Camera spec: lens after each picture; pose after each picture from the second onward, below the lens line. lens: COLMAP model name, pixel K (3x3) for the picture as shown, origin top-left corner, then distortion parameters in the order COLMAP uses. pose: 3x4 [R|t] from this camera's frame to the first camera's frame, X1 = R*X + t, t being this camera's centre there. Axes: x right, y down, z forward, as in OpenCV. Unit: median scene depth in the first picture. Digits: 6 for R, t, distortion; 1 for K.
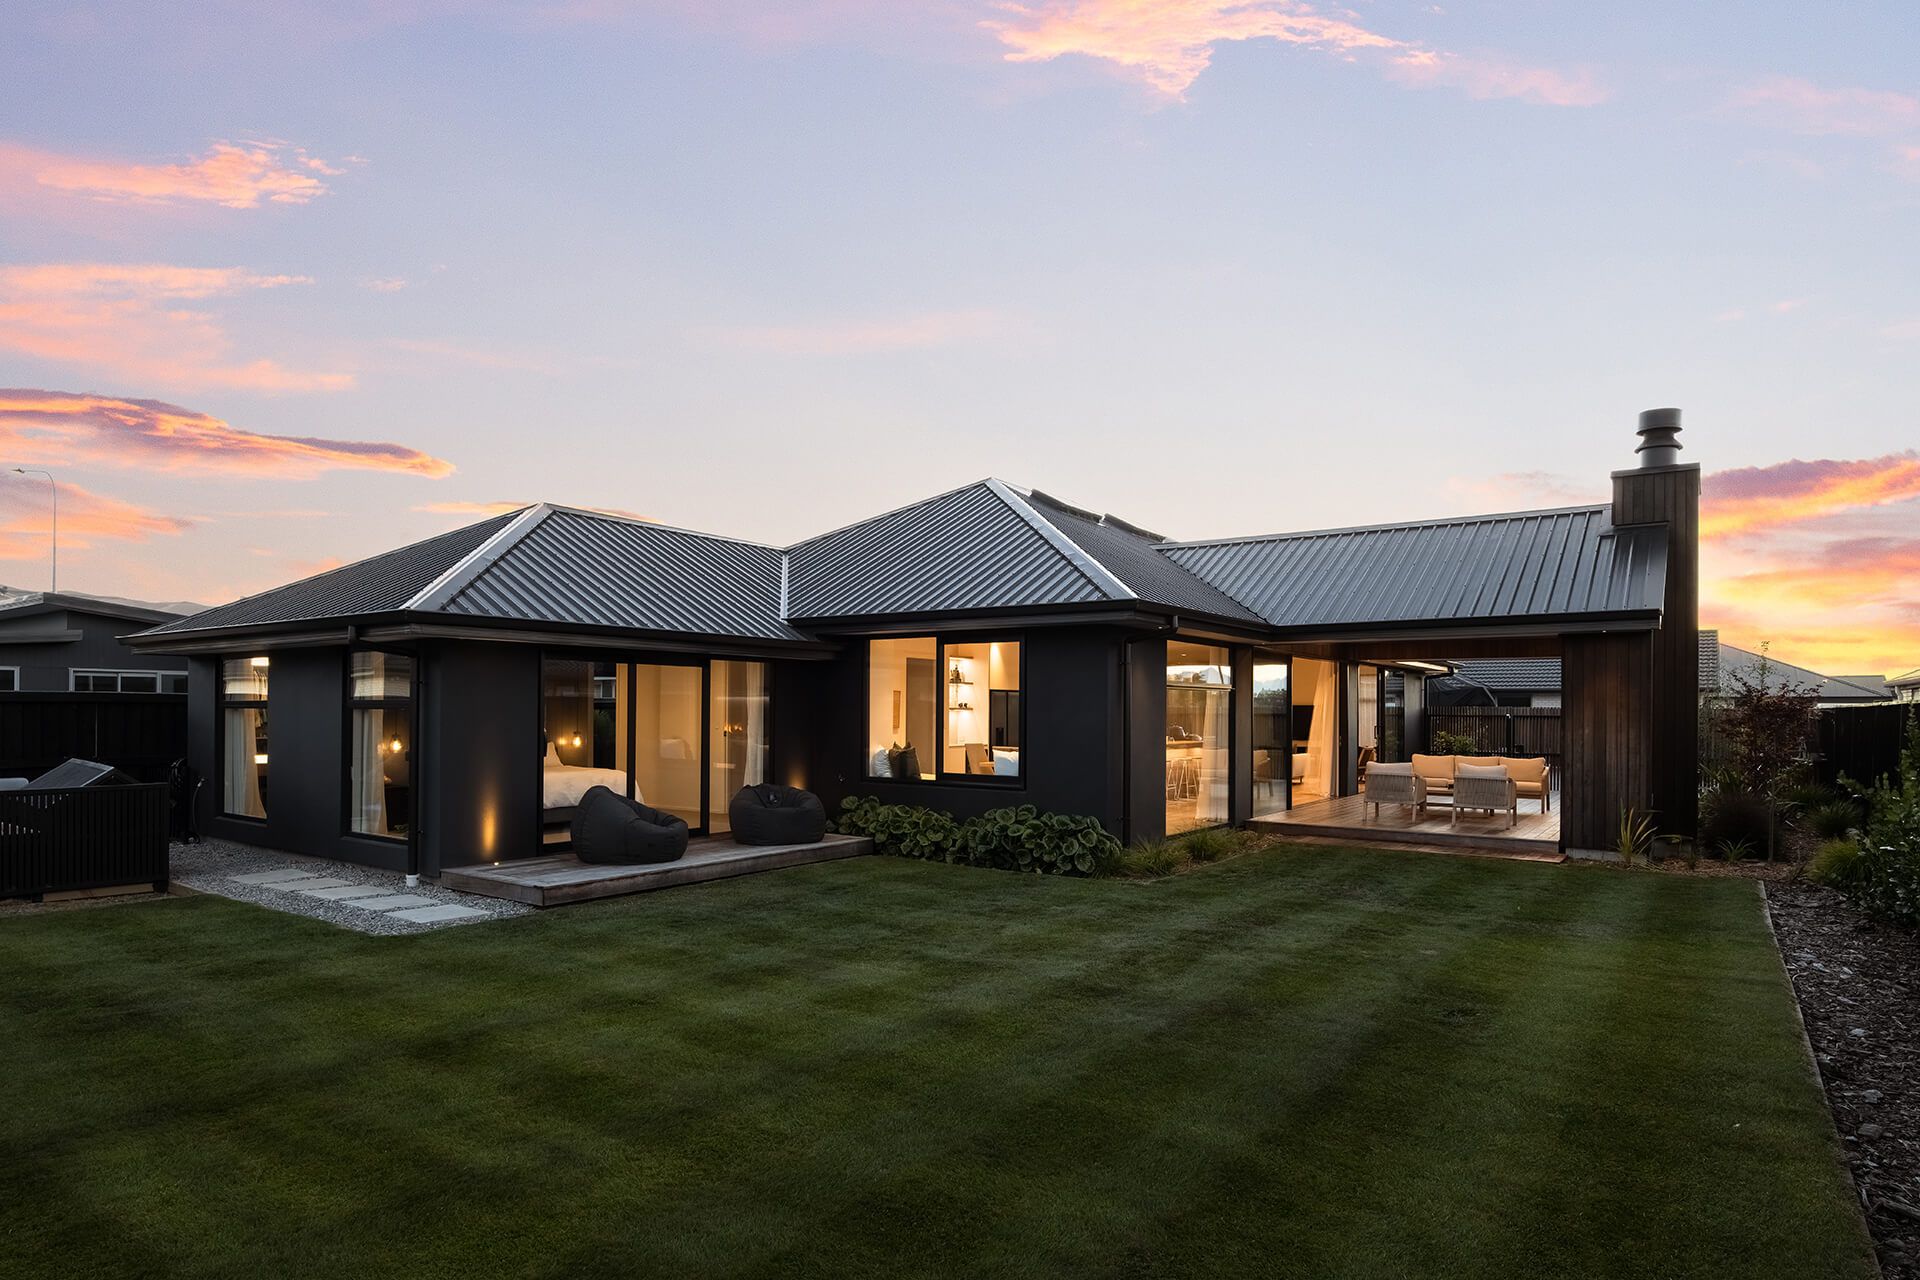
lens RADIAL K [[1030.0, 0, 954.7], [0, 1030.0, 694.9], [0, 0, 1]] dist [-0.013425, 0.000046]
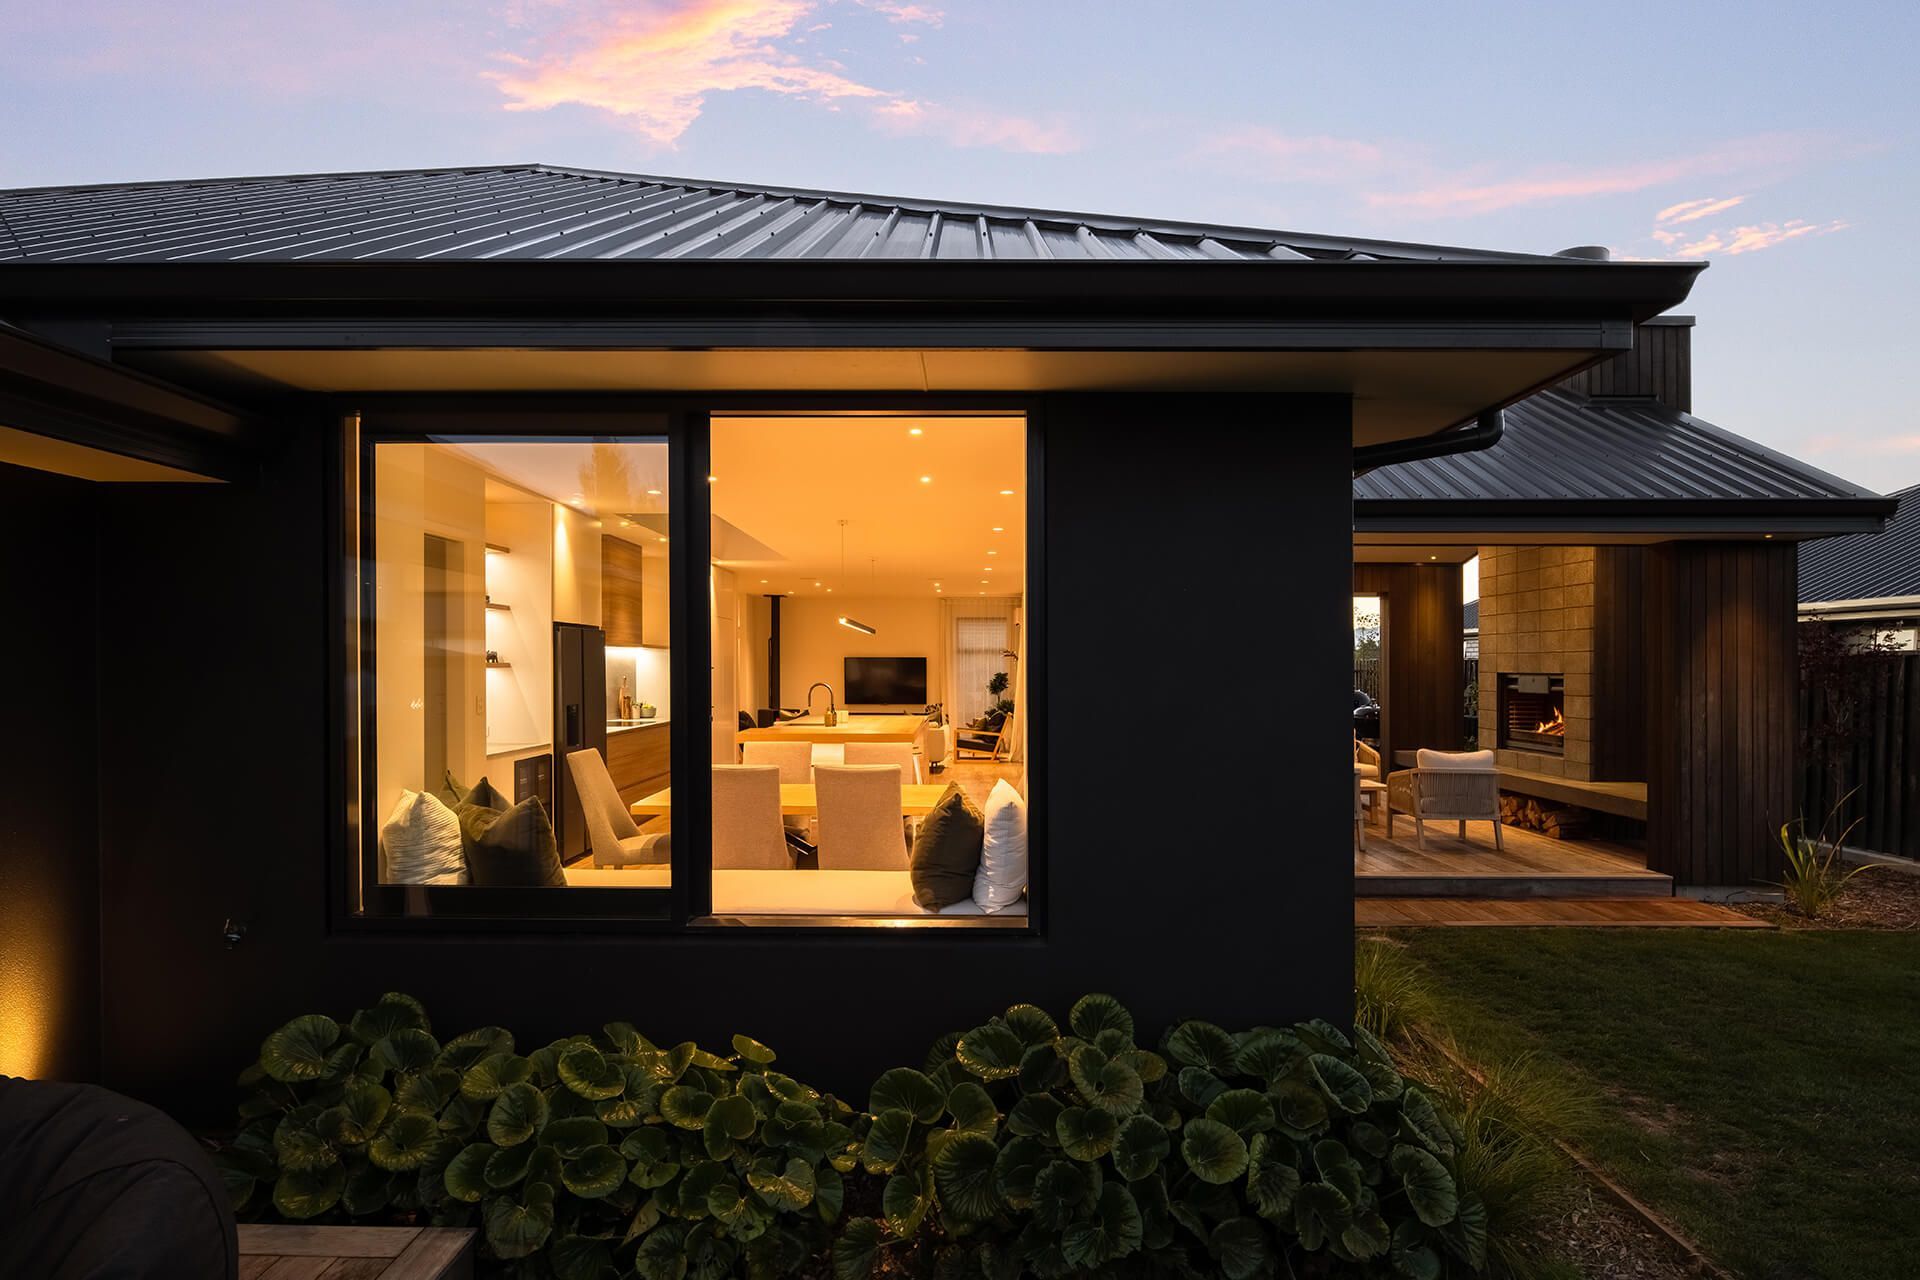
lens RADIAL K [[1028.3, 0, 929.7], [0, 1028.3, 681.1], [0, 0, 1]] dist [-0.002623, 0.000174]
pose [[0.820116, -0.013189, 0.572045, -0.113152], [-0.004147, 0.999571, 0.028991, 0.008597], [-0.572182, -0.026148, 0.819710, 0.685766]]
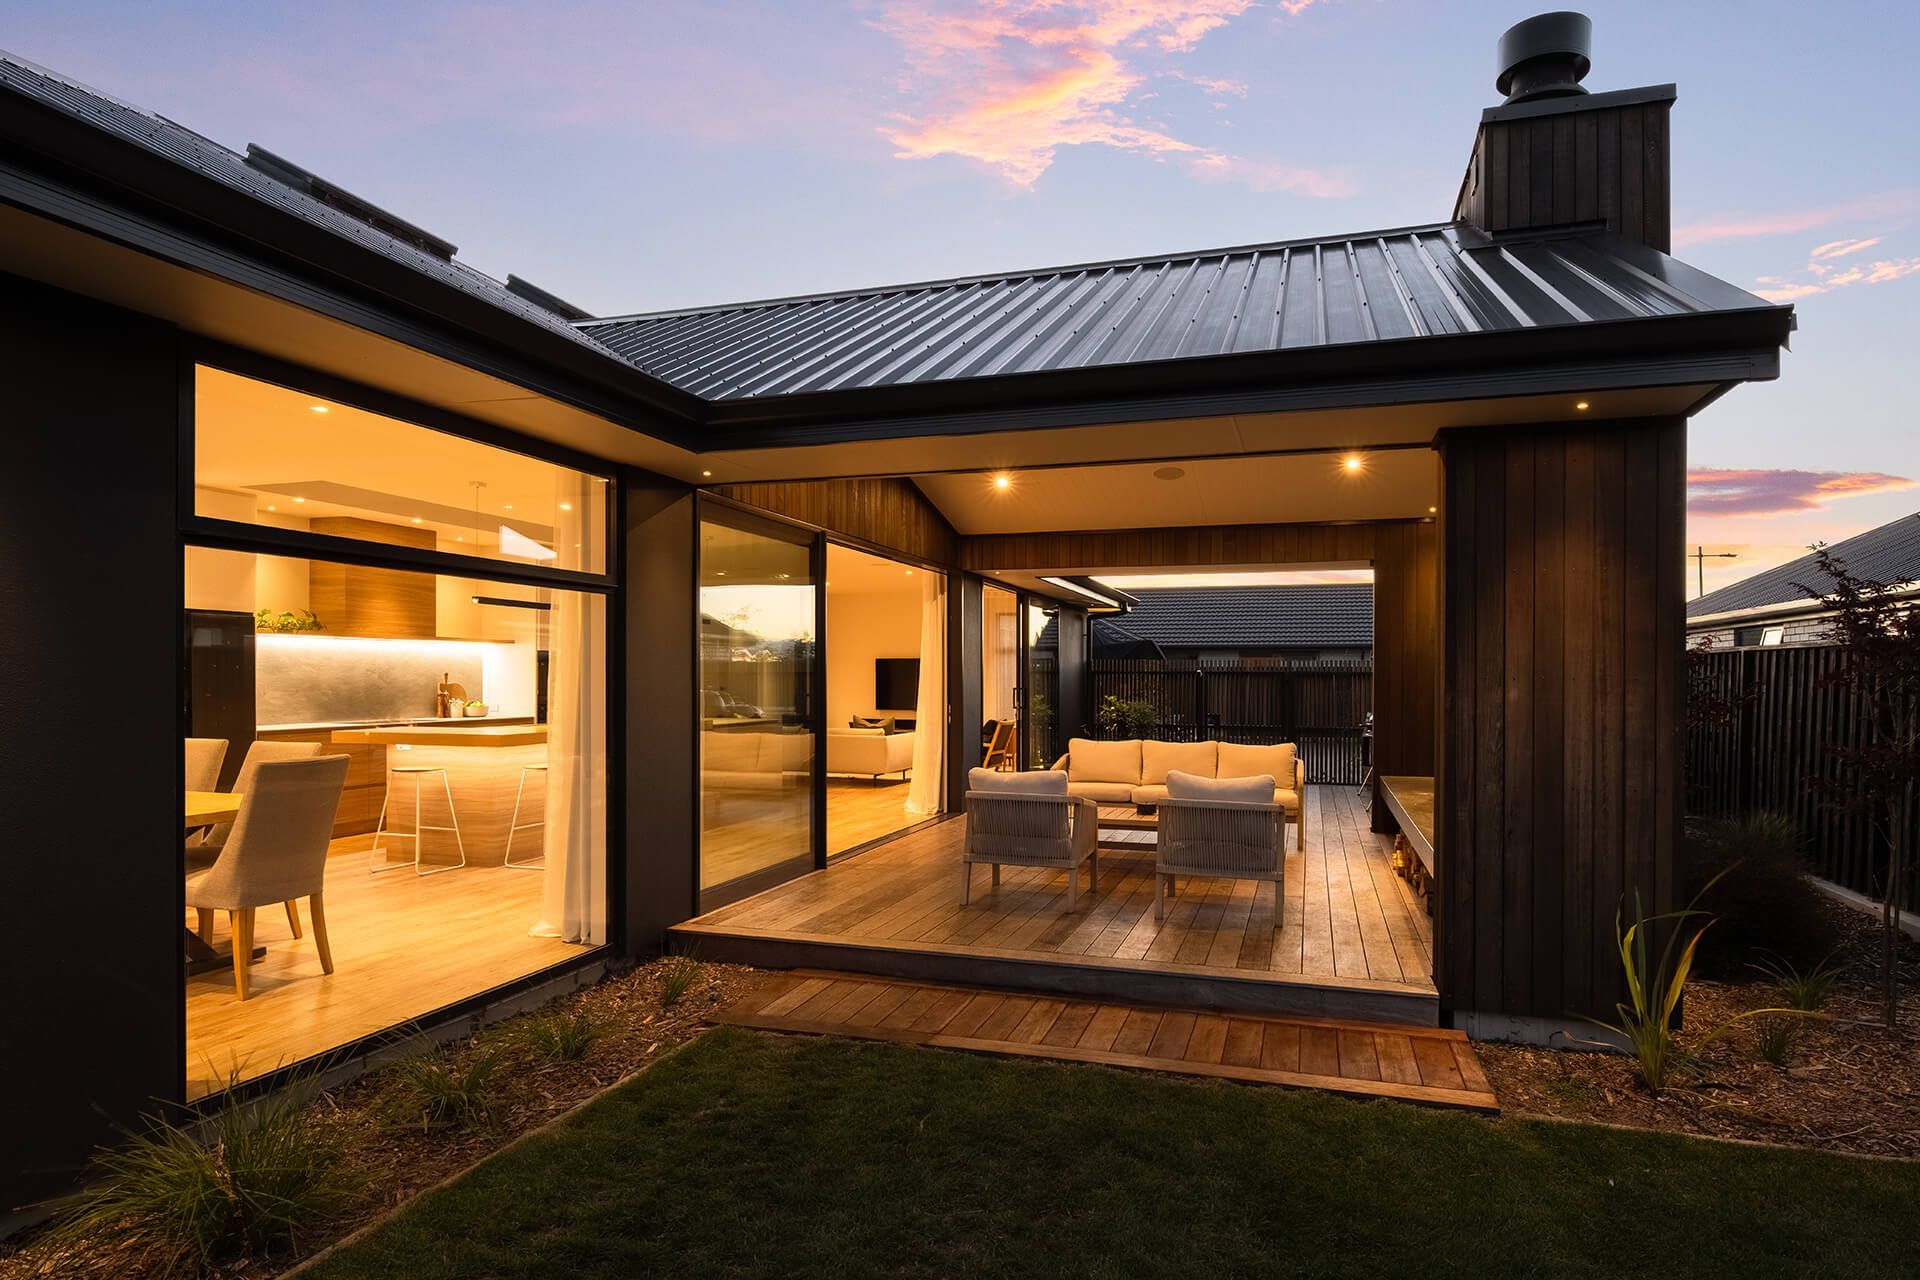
lens RADIAL K [[1030.0, 0, 954.7], [0, 1030.0, 694.9], [0, 0, 1]] dist [-0.013425, 0.000046]
pose [[0.953331, -0.010046, 0.301761, 0.287330], [0.000315, 0.999479, 0.032280, 0.021653], [-0.301928, -0.030678, 0.952837, 0.643203]]
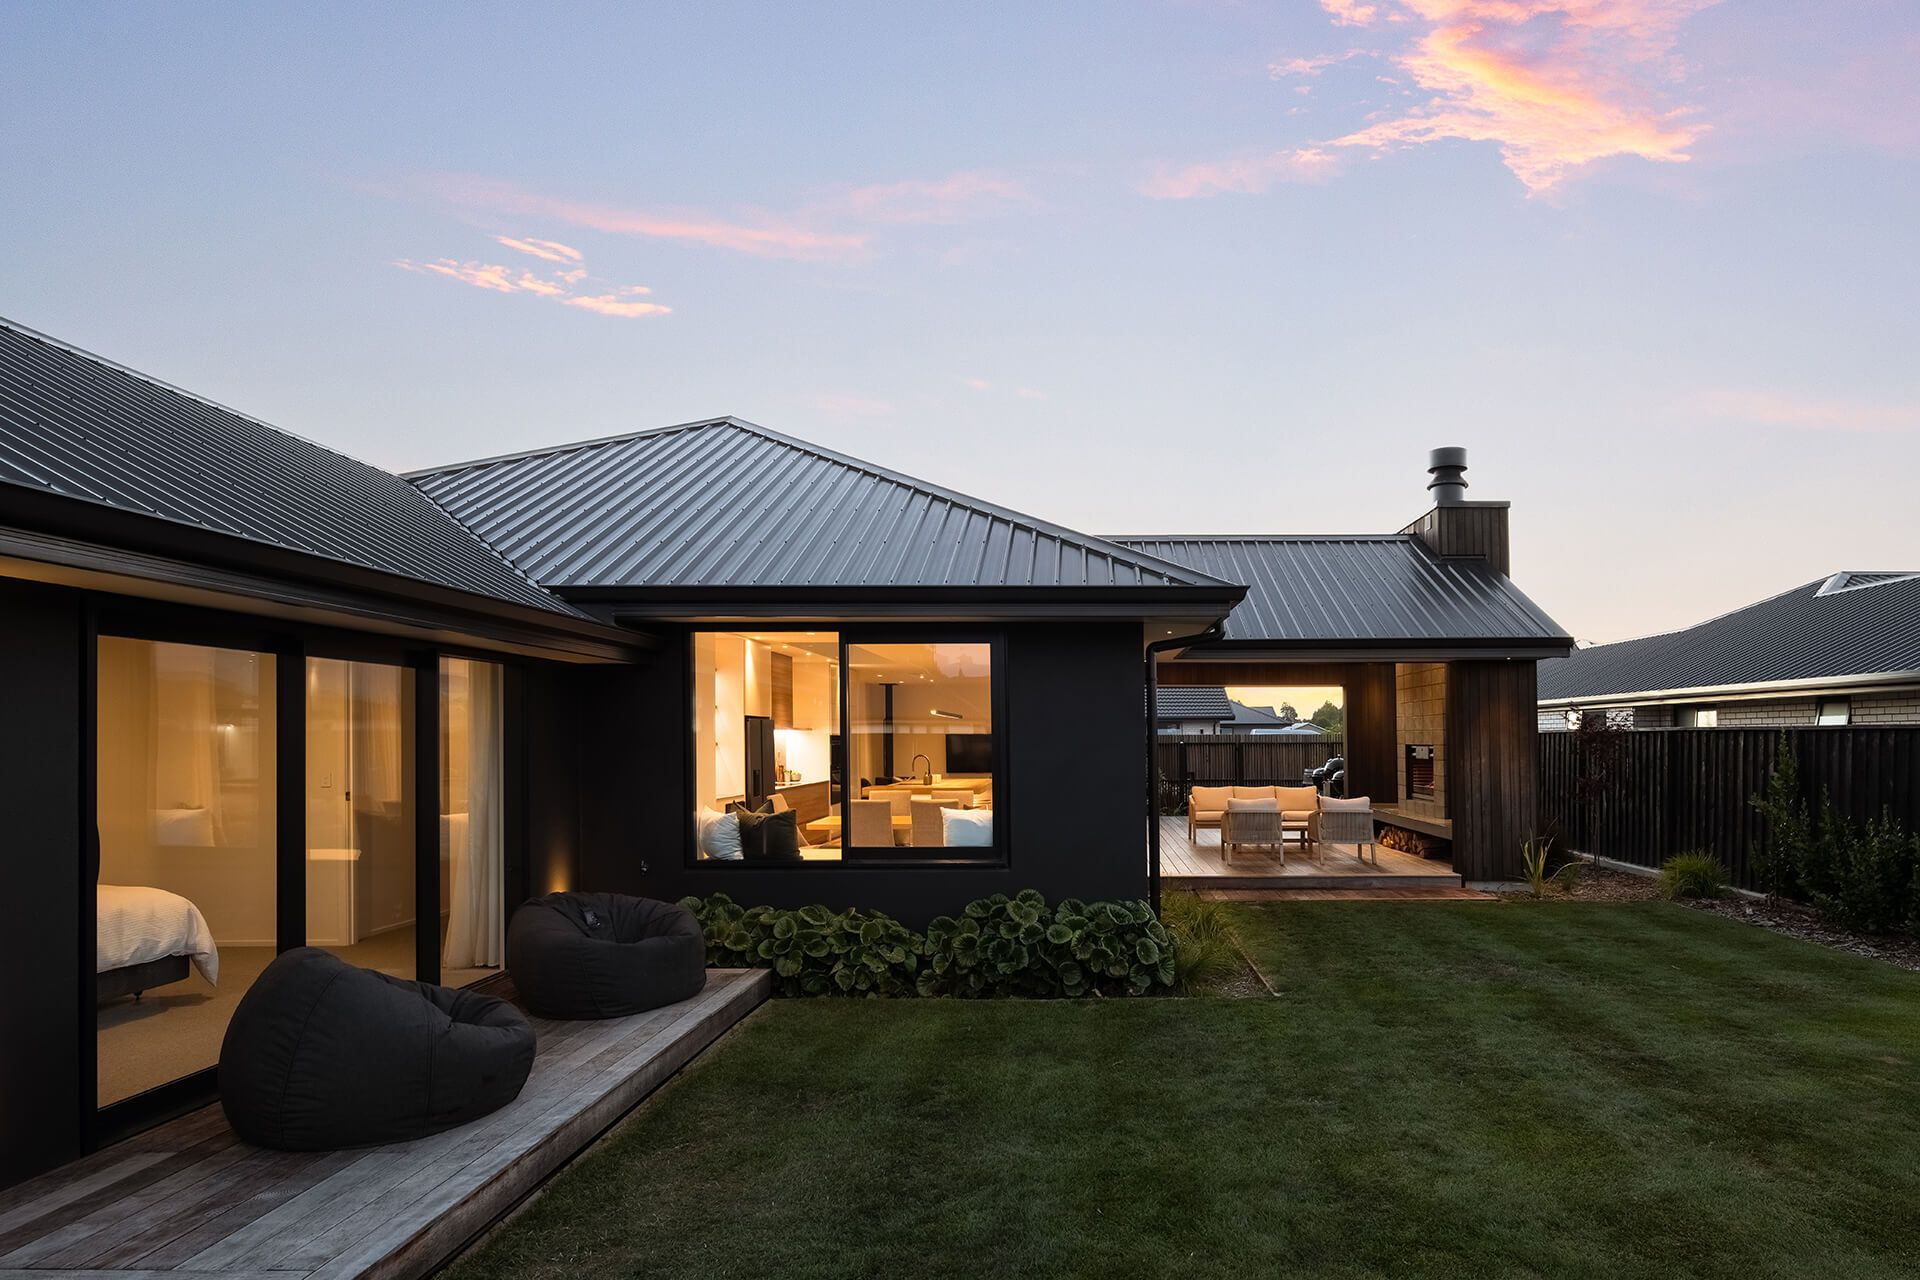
lens RADIAL K [[1032.8, 0, 1036.4], [0, 1032.8, 740.4], [0, 0, 1]] dist [-0.014918, -0.000321]
pose [[0.824437, -0.010745, 0.565851, -0.258453], [0.001840, 0.999865, 0.016306, -0.000021], [-0.565950, -0.012402, 0.824346, 0.391075]]
